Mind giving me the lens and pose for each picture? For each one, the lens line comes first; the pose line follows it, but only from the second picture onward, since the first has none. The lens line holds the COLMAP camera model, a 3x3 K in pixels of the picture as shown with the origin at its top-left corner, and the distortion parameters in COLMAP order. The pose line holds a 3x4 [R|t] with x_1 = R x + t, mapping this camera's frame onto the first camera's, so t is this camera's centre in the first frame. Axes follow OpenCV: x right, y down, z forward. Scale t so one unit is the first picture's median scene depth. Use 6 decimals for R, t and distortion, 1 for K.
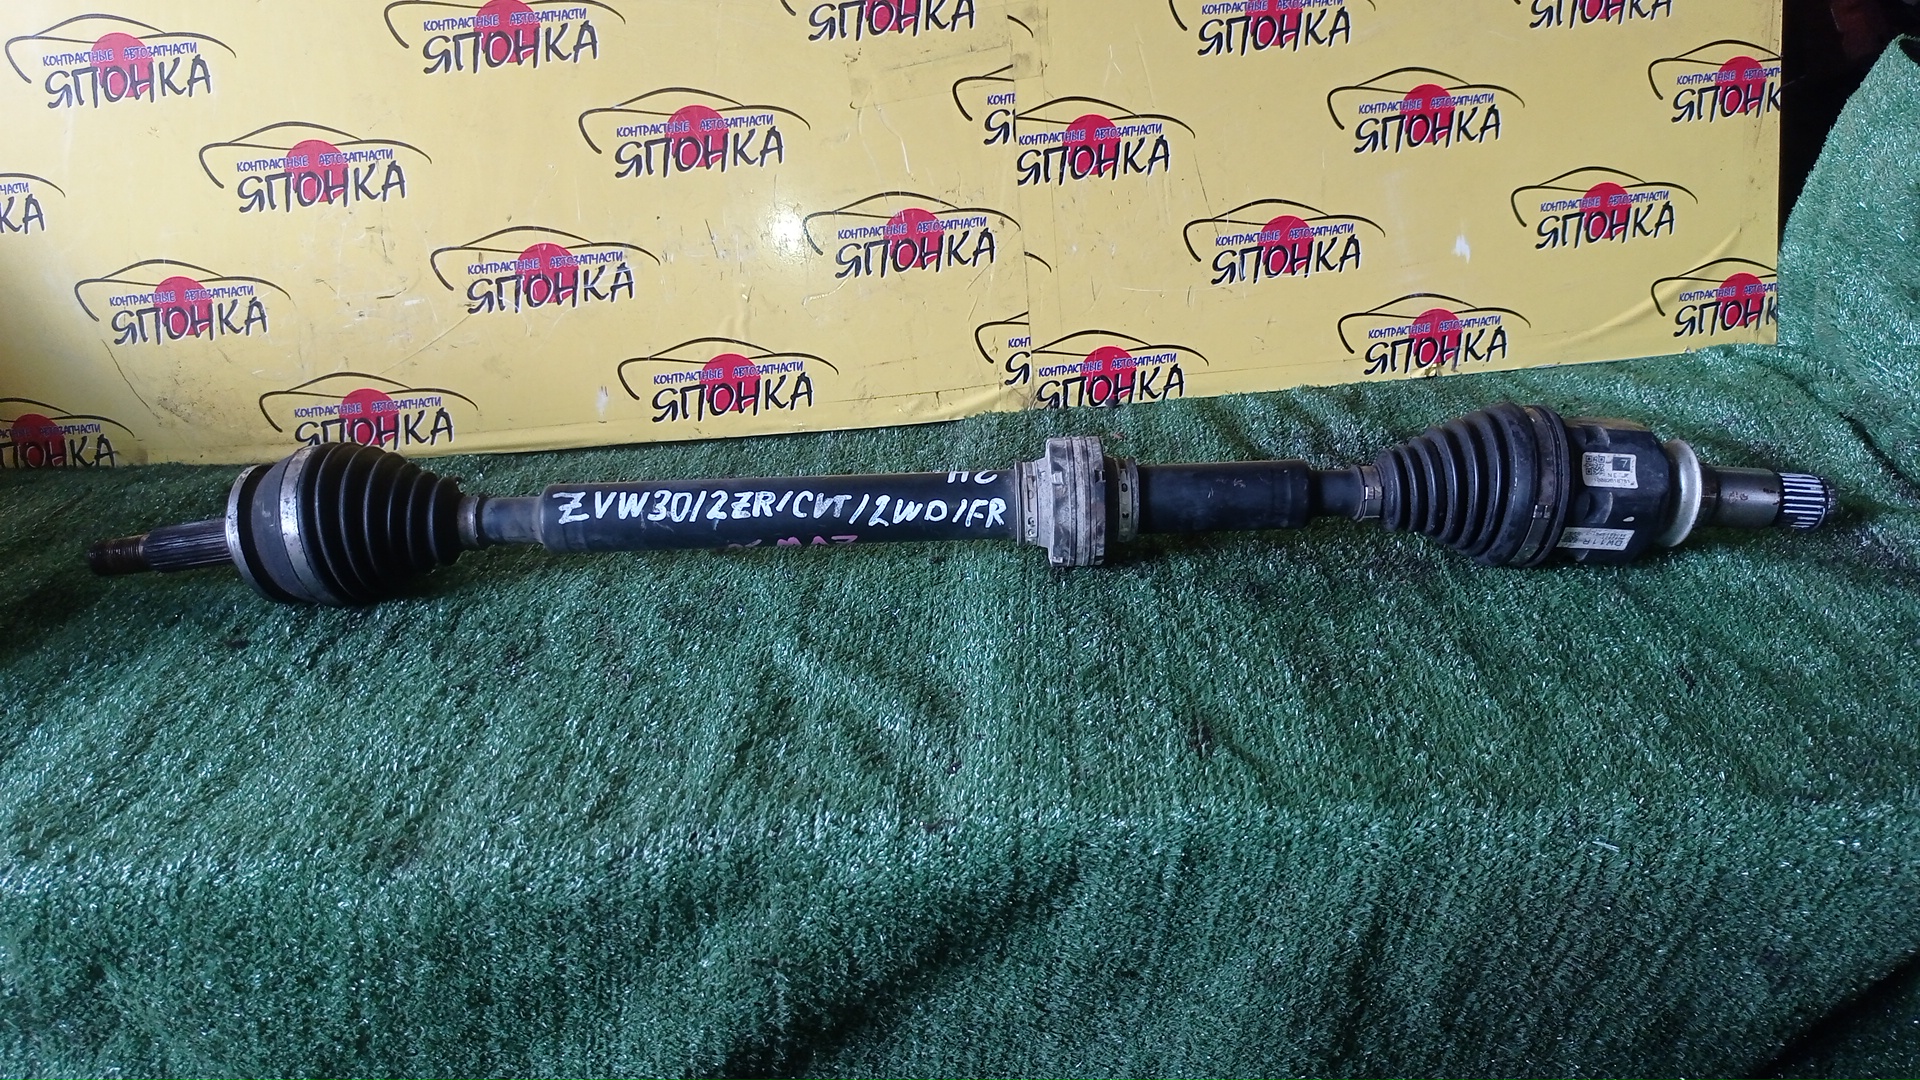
lens RADIAL K [[1438.6, 0, 960.0], [0, 1438.6, 540.0], [0, 0, 1]] dist [0.007396, -0.004338]
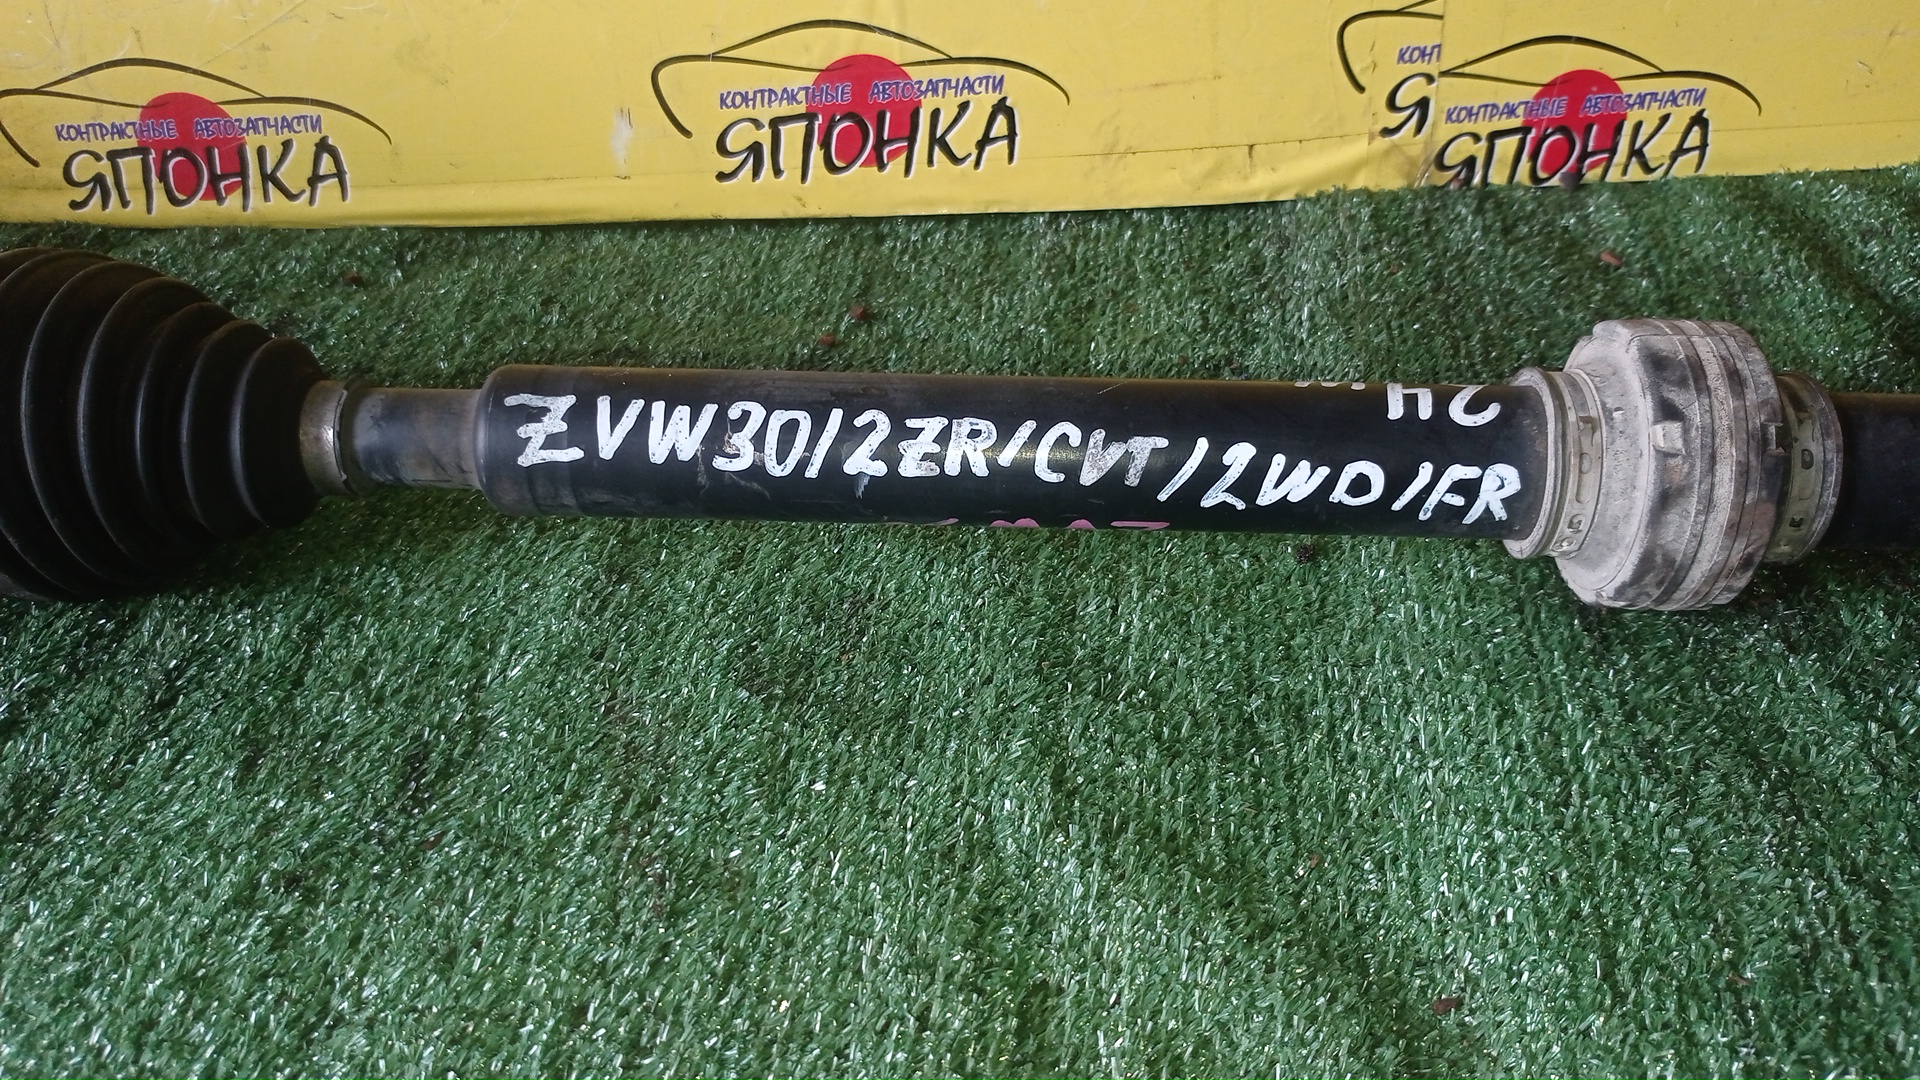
lens RADIAL K [[1435.5, 0, 935.1], [0, 1435.5, 542.6], [0, 0, 1]] dist [0.002903, -0.007057]
pose [[0.997569, 0.059580, -0.036143, -0.124218], [-0.049287, 0.969893, 0.238493, -0.097543], [0.049264, -0.236132, 0.970471, 0.537299]]
